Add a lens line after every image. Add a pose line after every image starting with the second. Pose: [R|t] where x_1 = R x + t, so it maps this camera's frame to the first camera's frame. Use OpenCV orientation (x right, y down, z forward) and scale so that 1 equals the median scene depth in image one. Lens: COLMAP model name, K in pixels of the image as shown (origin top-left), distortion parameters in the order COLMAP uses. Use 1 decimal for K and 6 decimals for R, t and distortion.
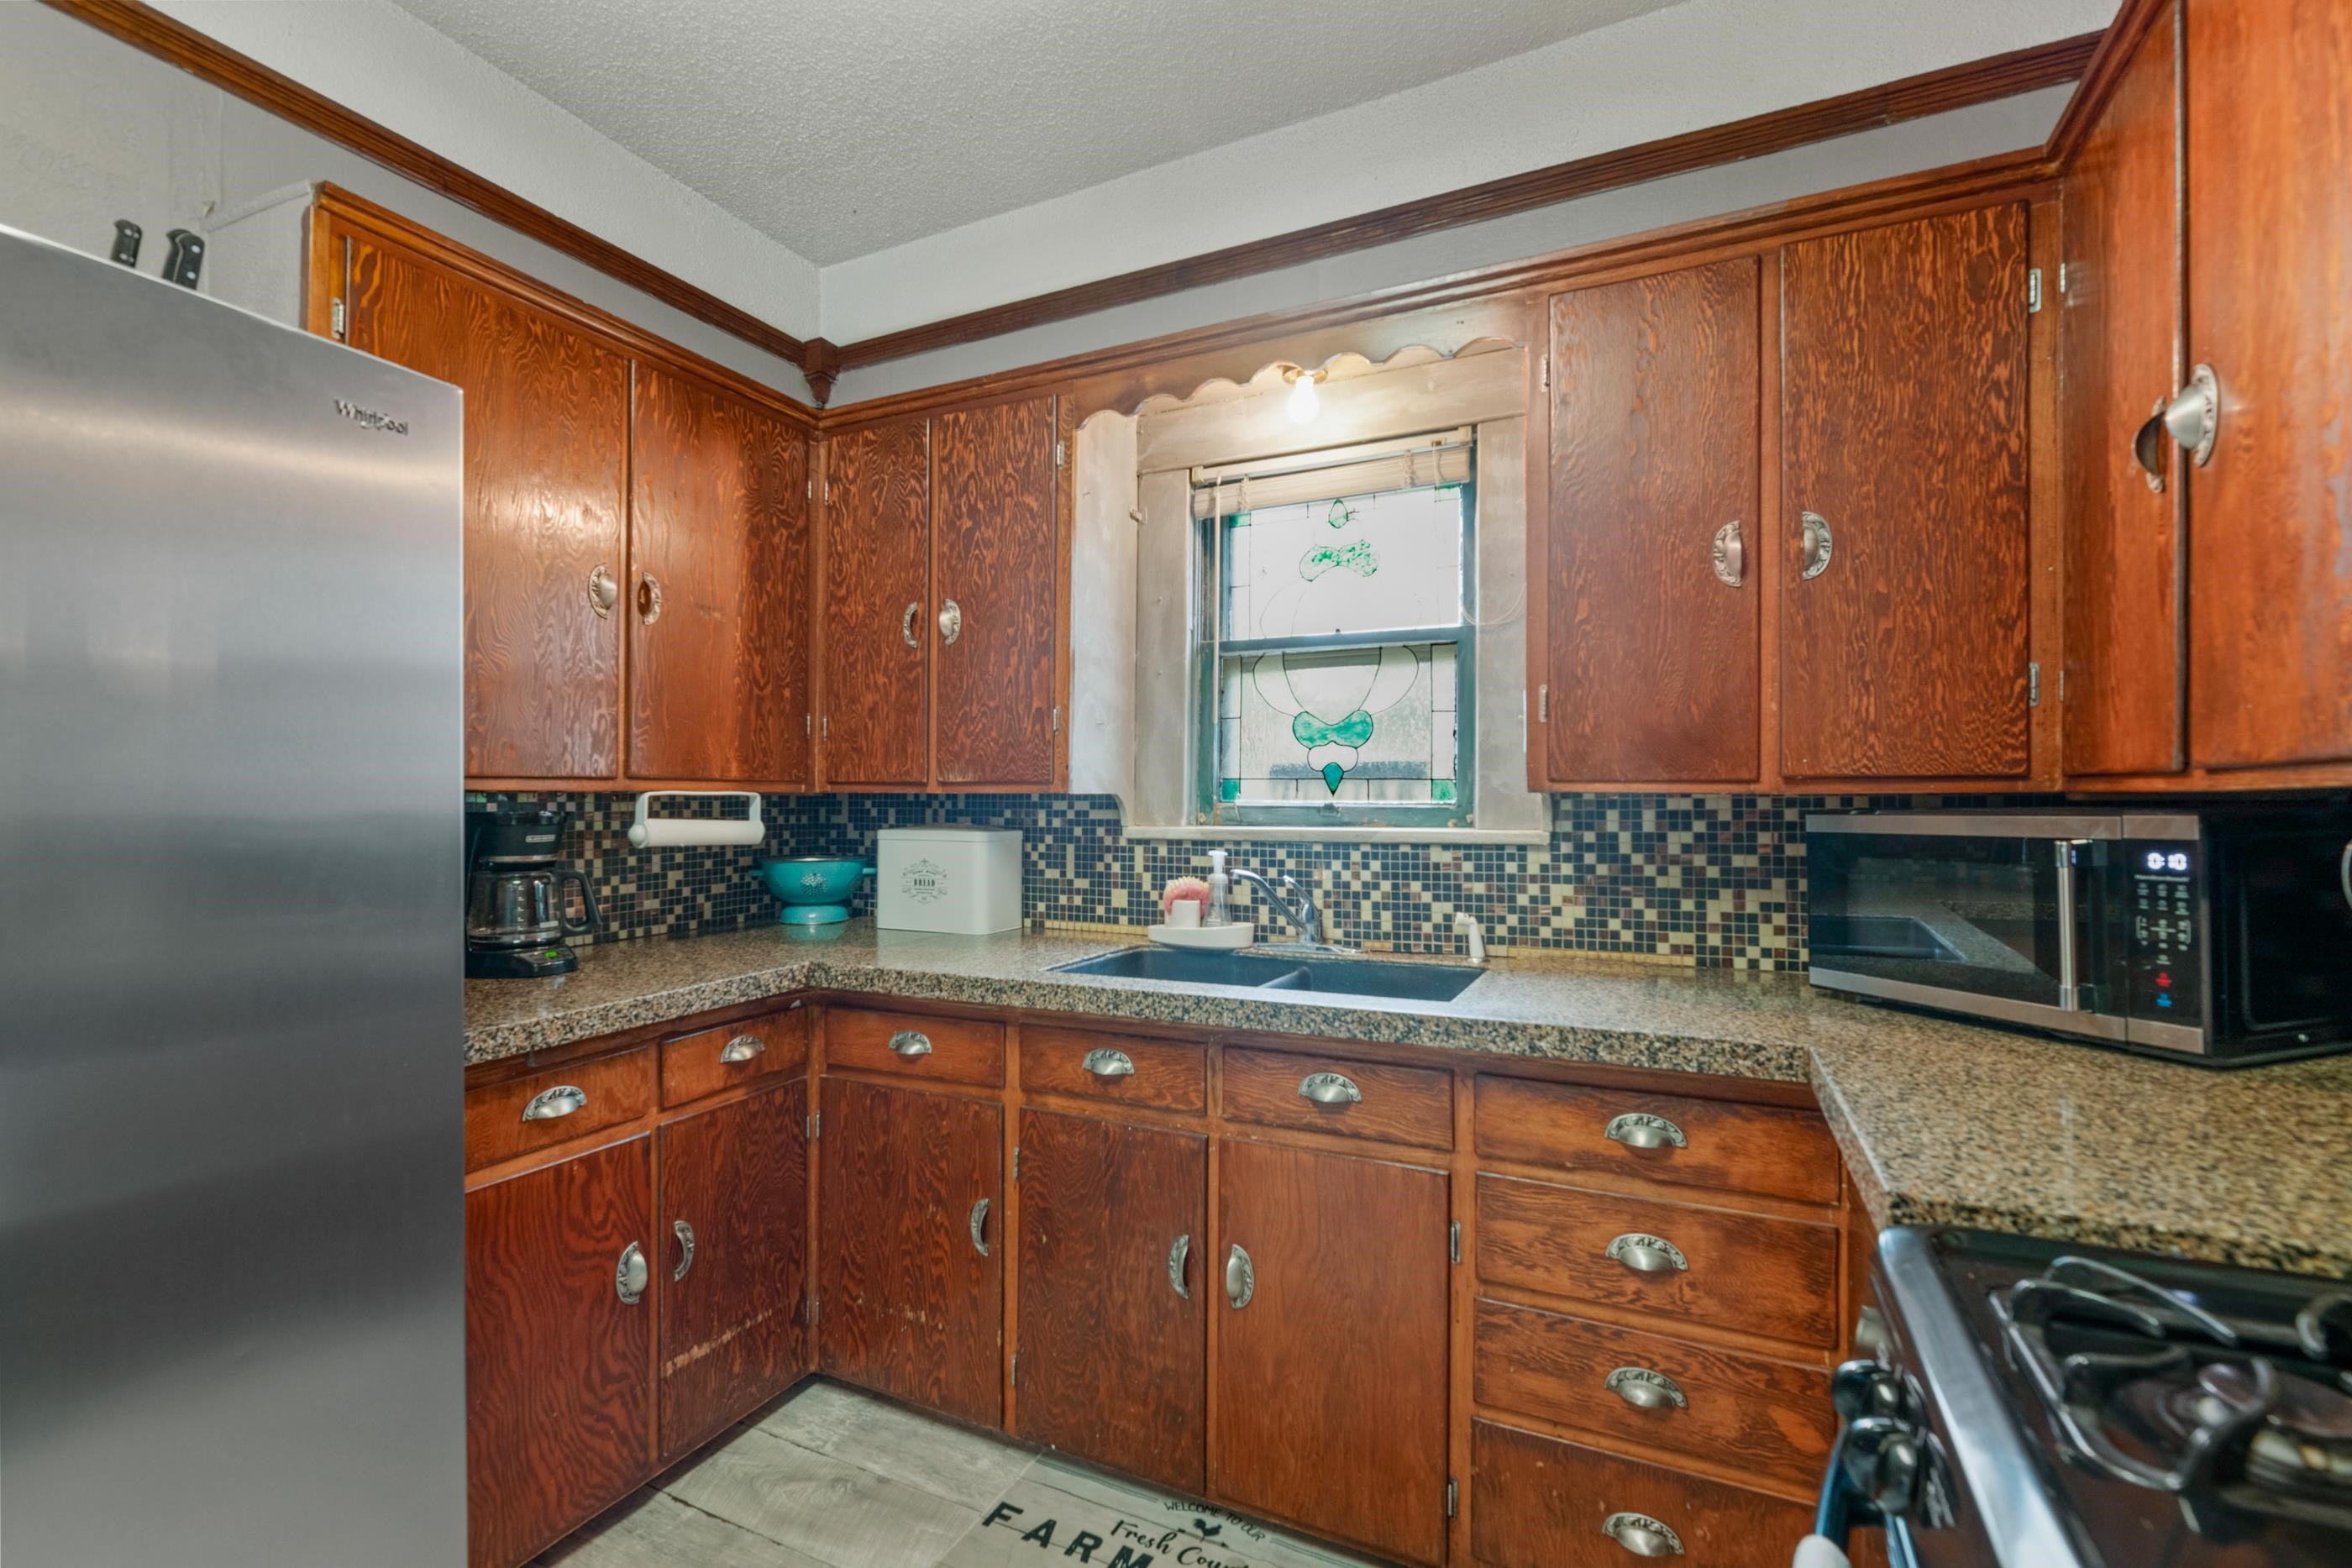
lens RADIAL K [[1022.5, 0, 1172.3], [0, 1022.5, 790.3], [0, 0, 1]] dist [-0.004795, -0.000579]
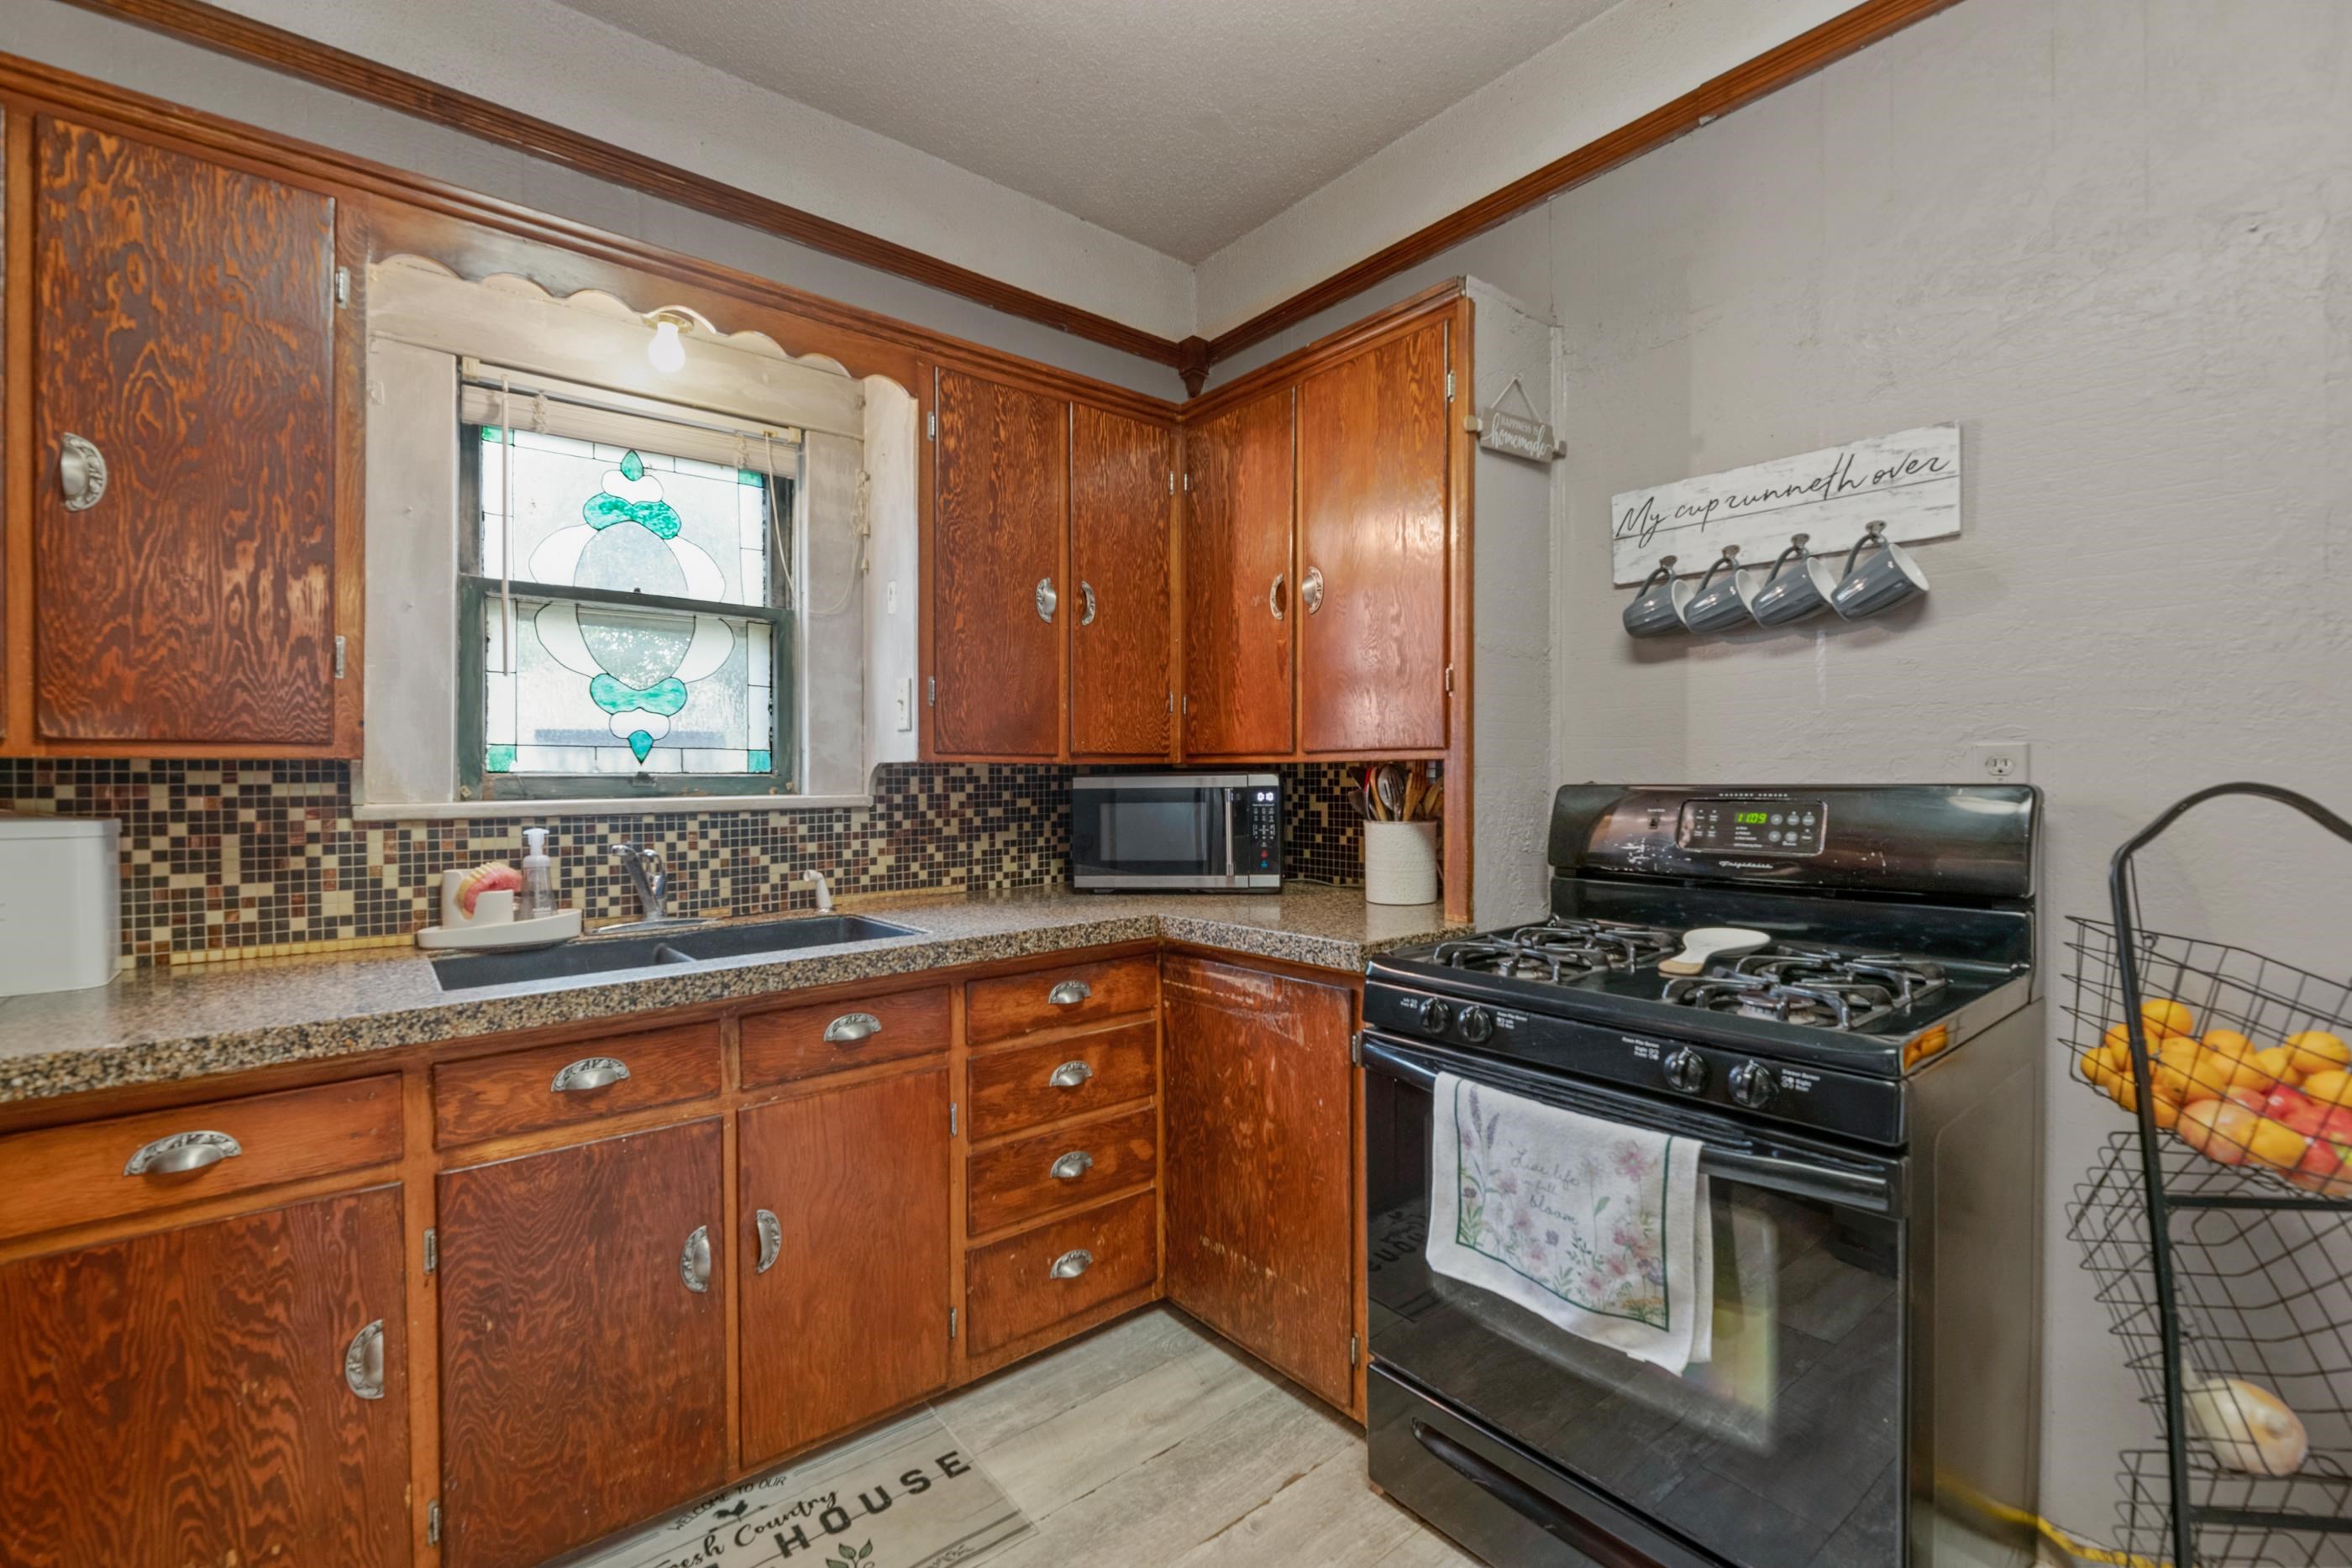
lens RADIAL K [[998.2, 0, 1170.8], [0, 998.2, 789.9], [0, 0, 1]] dist [-0.003148, -0.000965]
pose [[0.416259, -0.016824, 0.909090, -0.544361], [-0.003327, 0.999794, 0.020026, 0.009303], [-0.909240, -0.011361, 0.416117, 0.191166]]
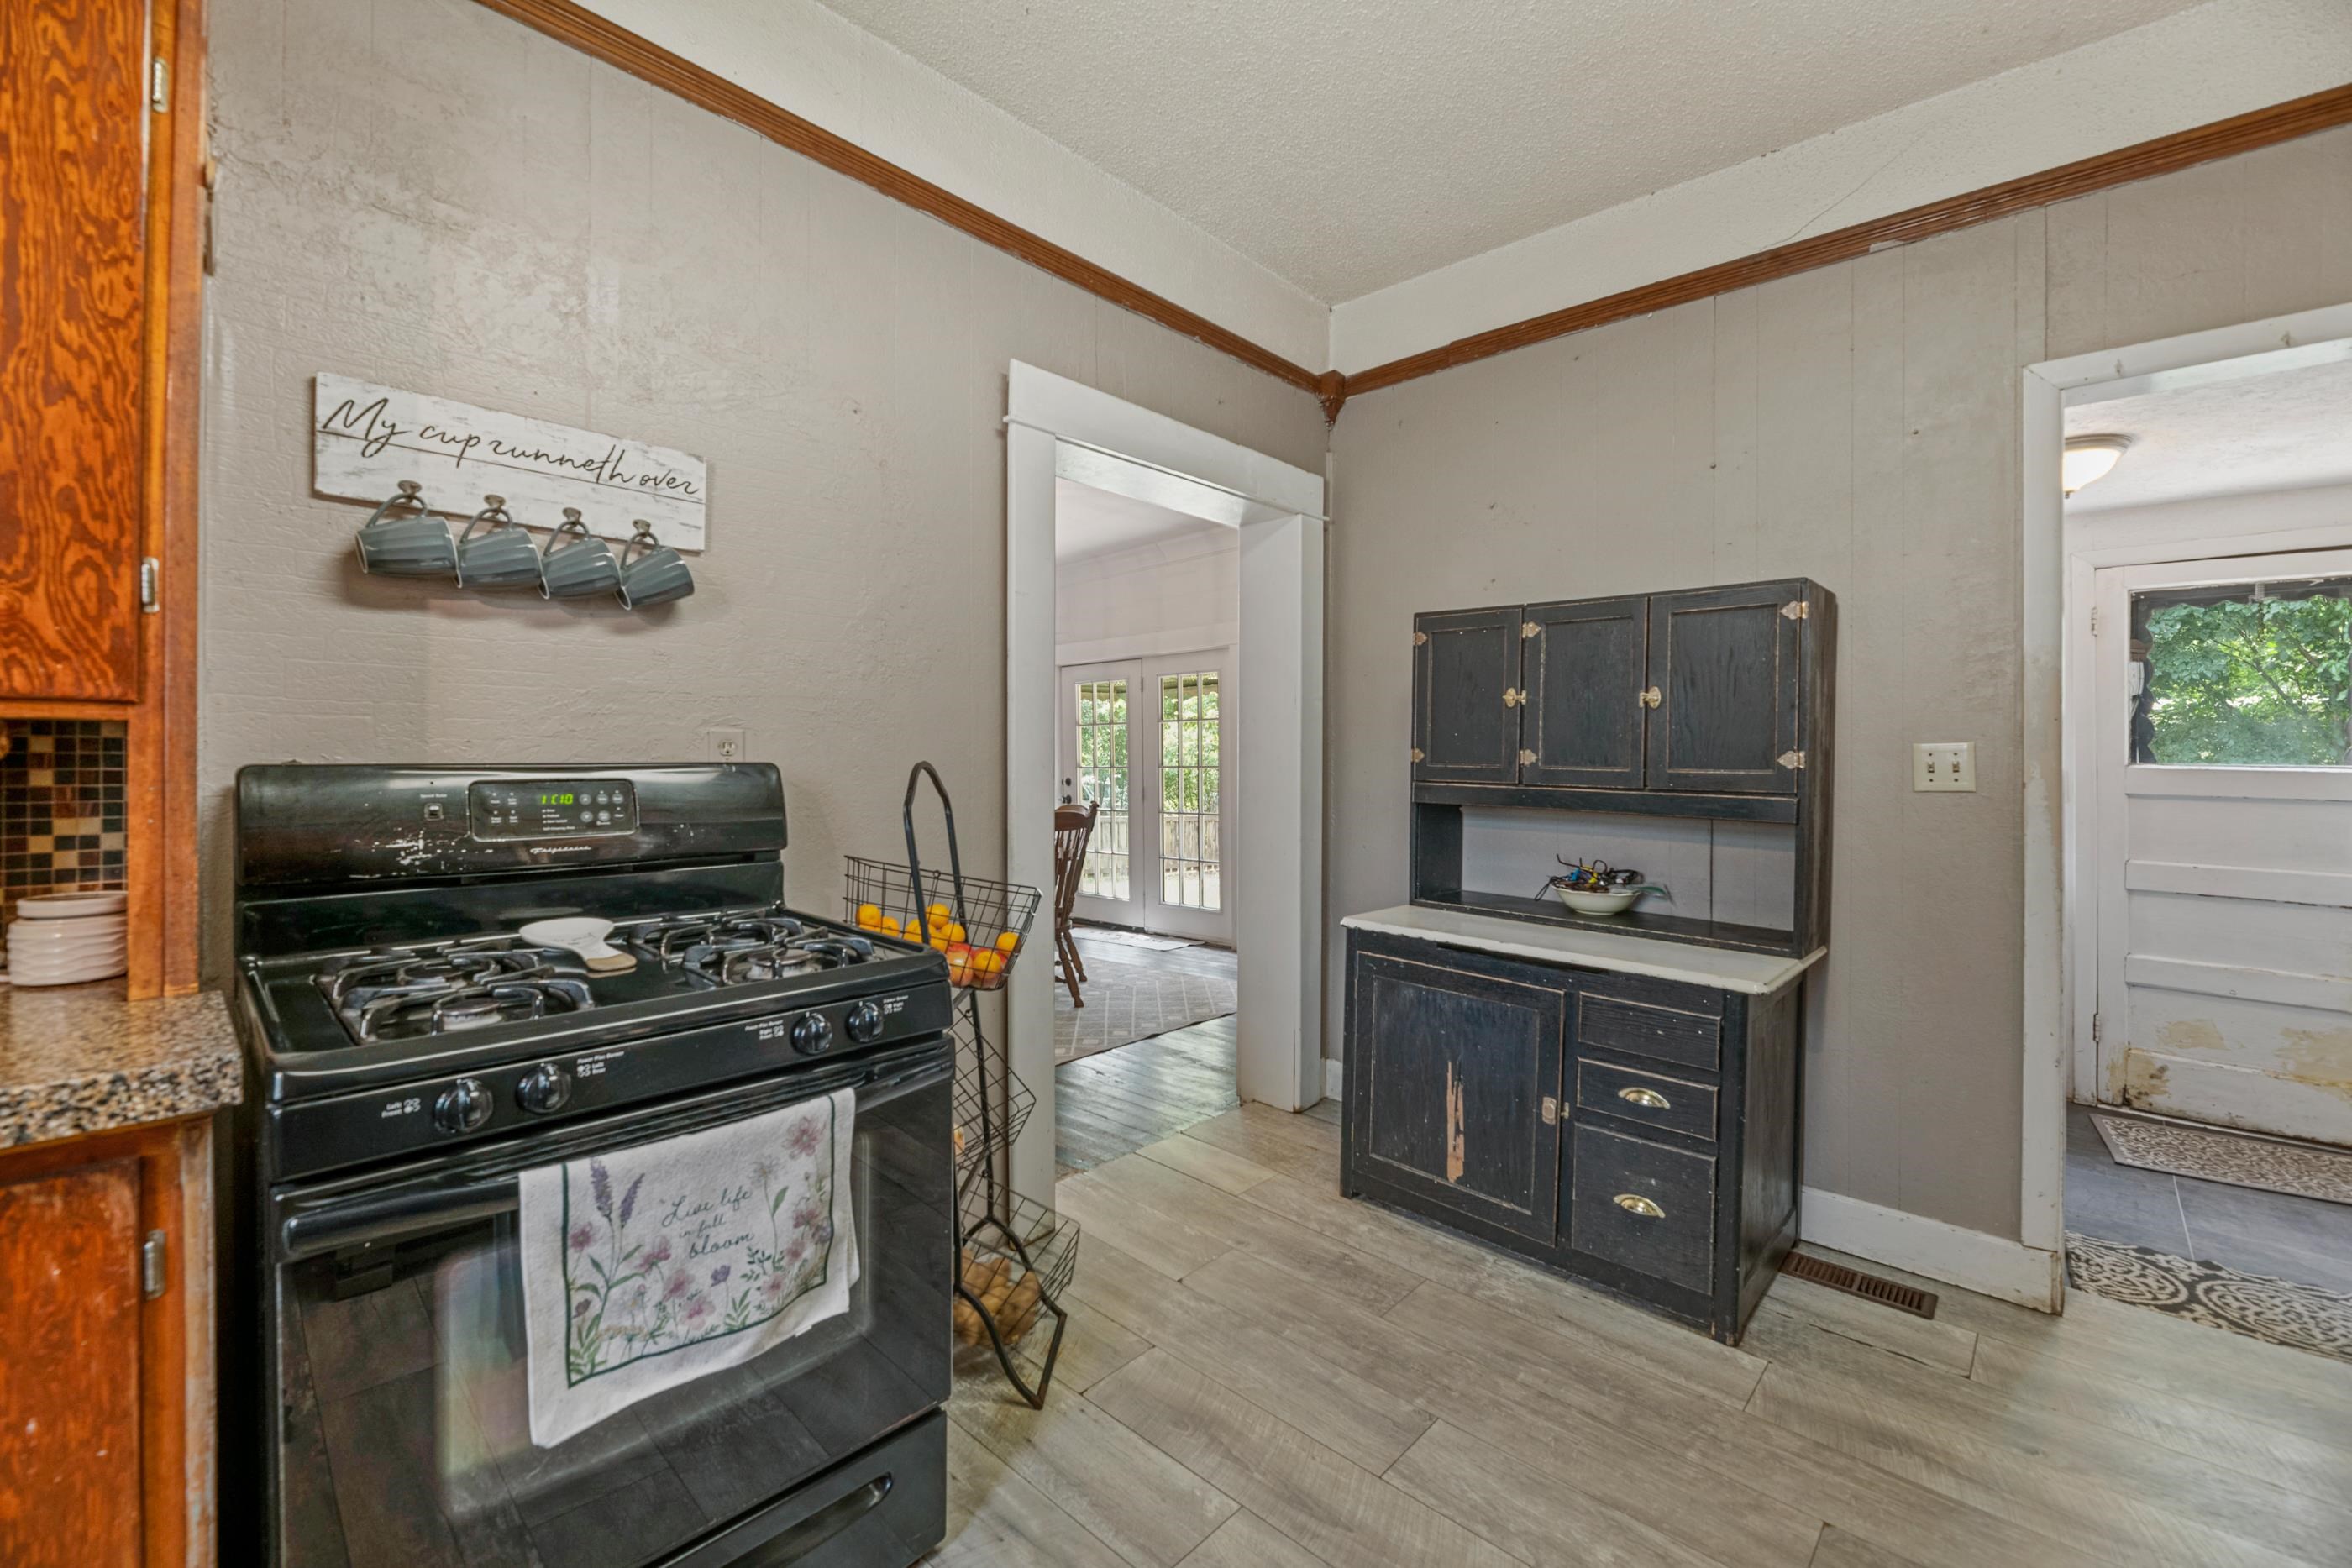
lens RADIAL K [[991.9, 0, 1181.3], [0, 991.9, 755.1], [0, 0, 1]] dist [-0.001169, -0.000292]
pose [[-0.957903, -0.011716, 0.286854, -0.273139], [-0.014726, 0.999857, -0.008337, 0.012634], [-0.286715, -0.012211, -0.957938, 0.709683]]
